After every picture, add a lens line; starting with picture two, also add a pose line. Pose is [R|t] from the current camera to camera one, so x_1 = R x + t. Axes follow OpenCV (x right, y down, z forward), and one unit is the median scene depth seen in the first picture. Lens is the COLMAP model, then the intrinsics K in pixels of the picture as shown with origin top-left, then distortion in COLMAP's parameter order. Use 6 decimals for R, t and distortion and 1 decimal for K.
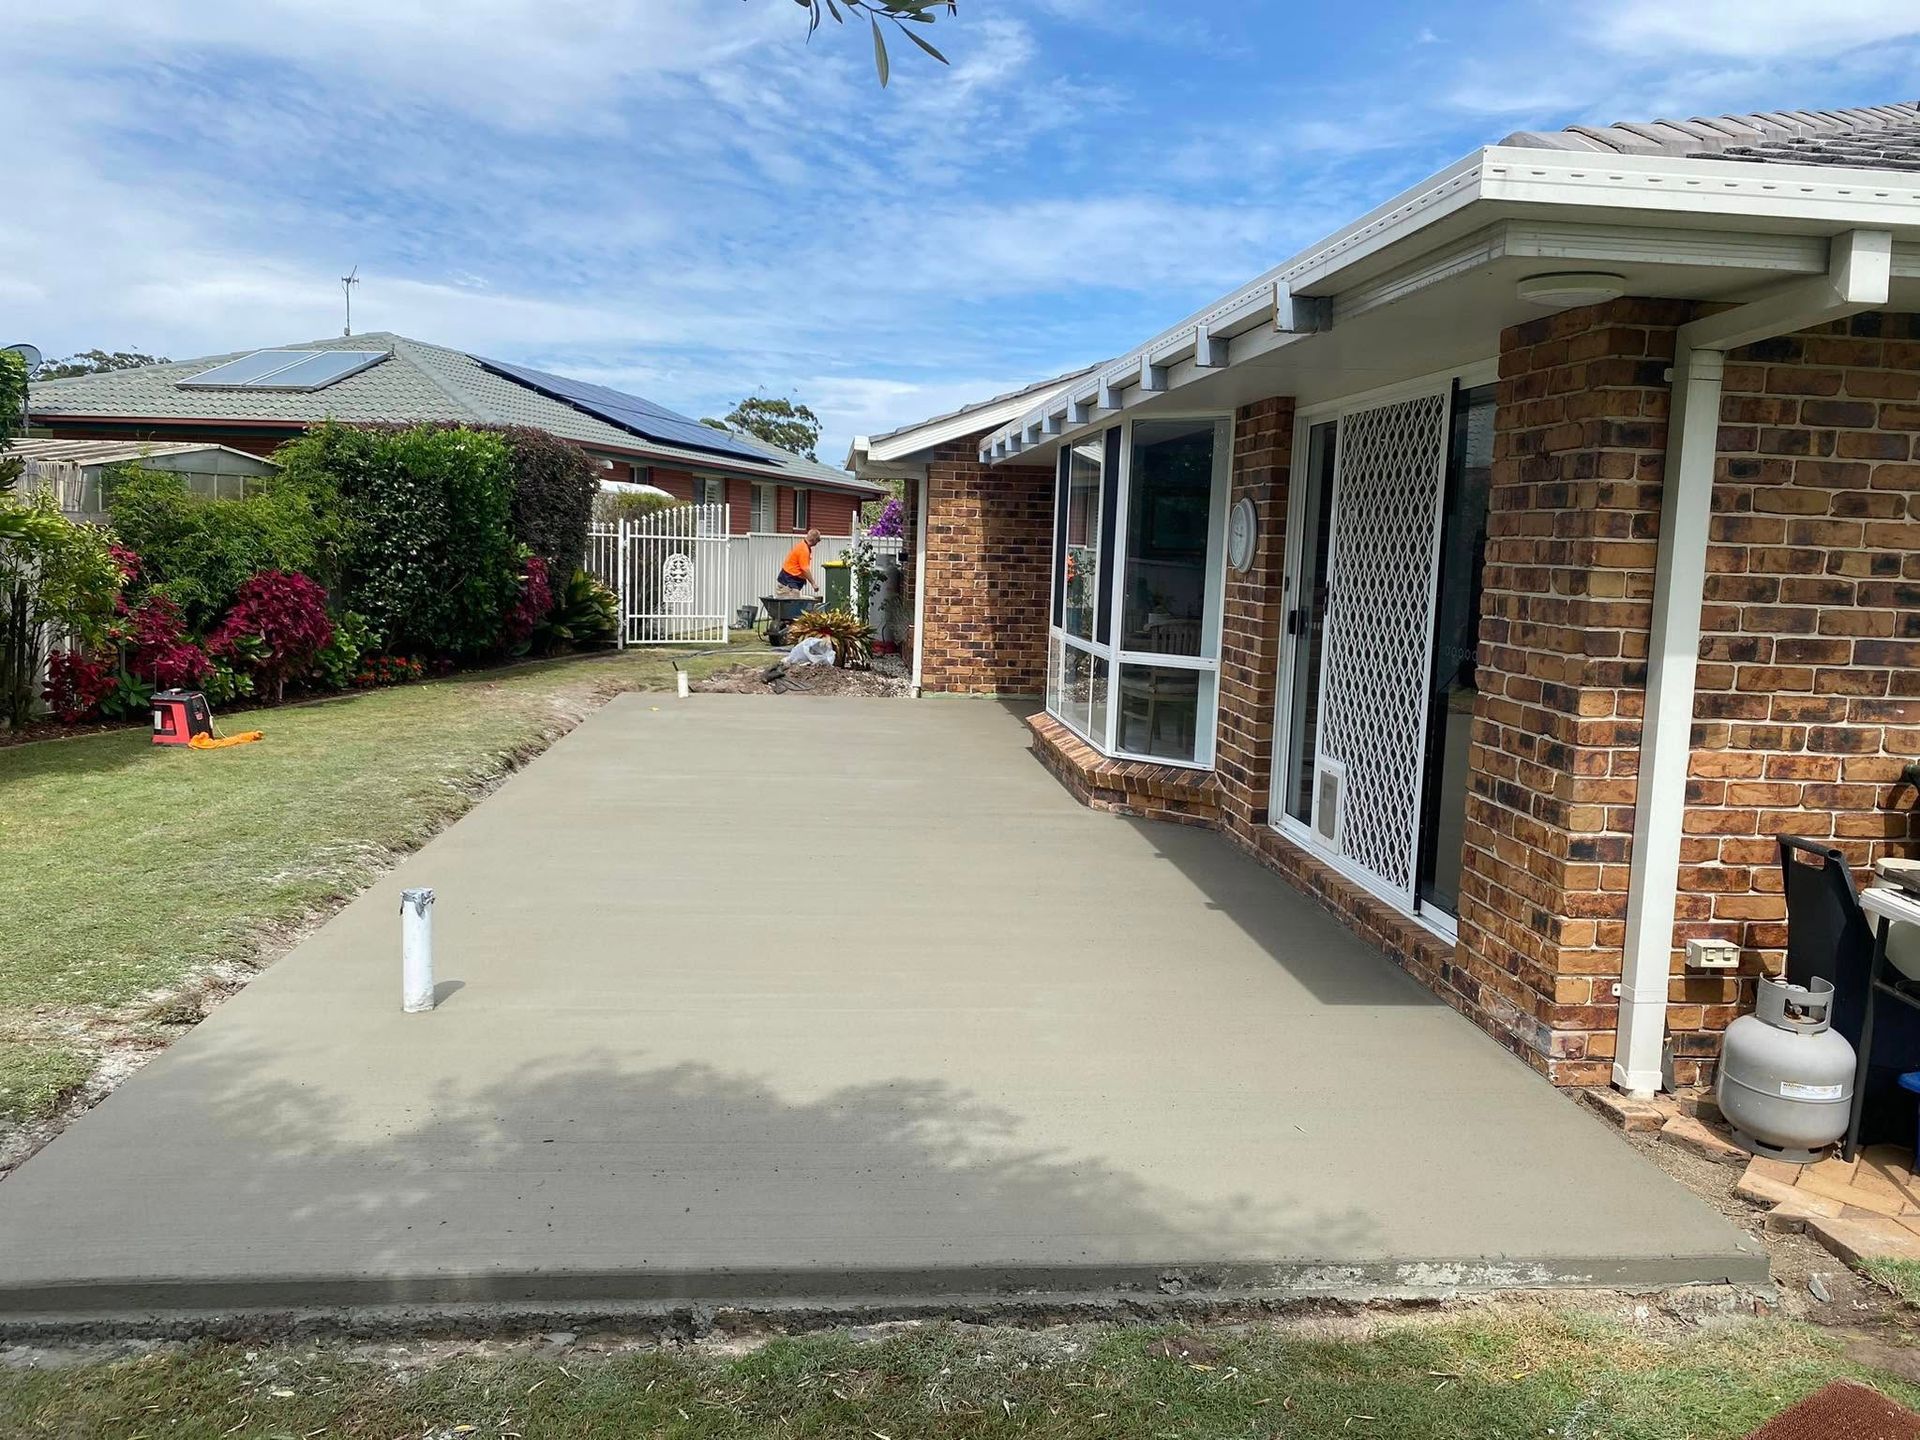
lens RADIAL K [[1440.4, 0, 960.0], [0, 1440.4, 720.0], [0, 0, 1]] dist [0.045519, -0.063454]
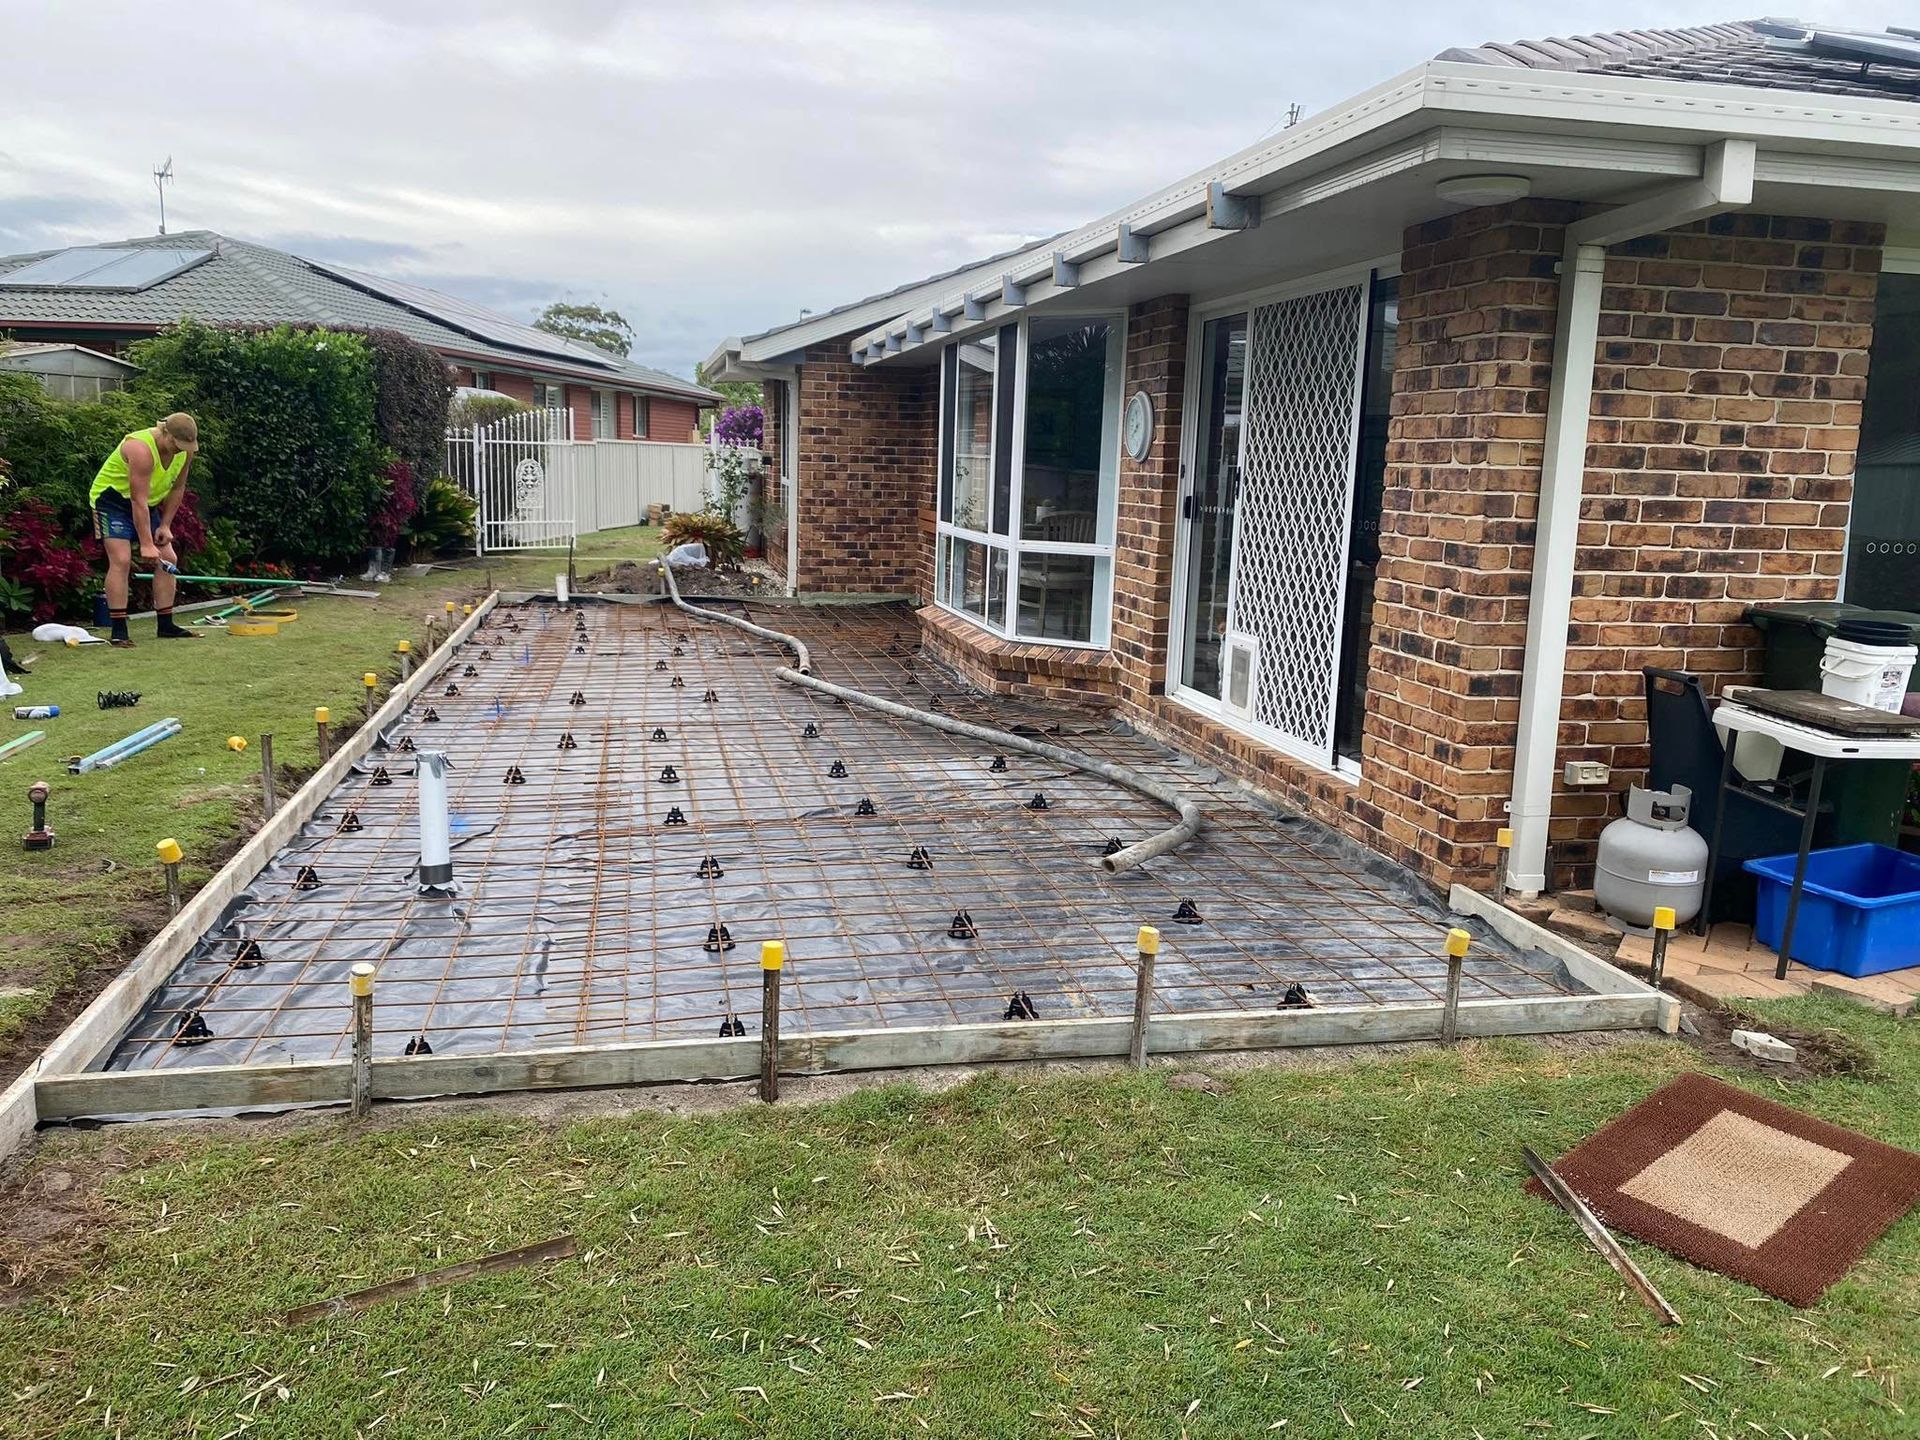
lens RADIAL K [[1437.6, 0, 934.3], [0, 1437.6, 723.1], [0, 0, 1]] dist [0.043372, -0.064560]
pose [[0.995055, -0.025218, 0.096068, -0.106218], [0.019138, 0.997786, 0.063692, 0.033969], [-0.097462, -0.061539, 0.993335, -0.095367]]
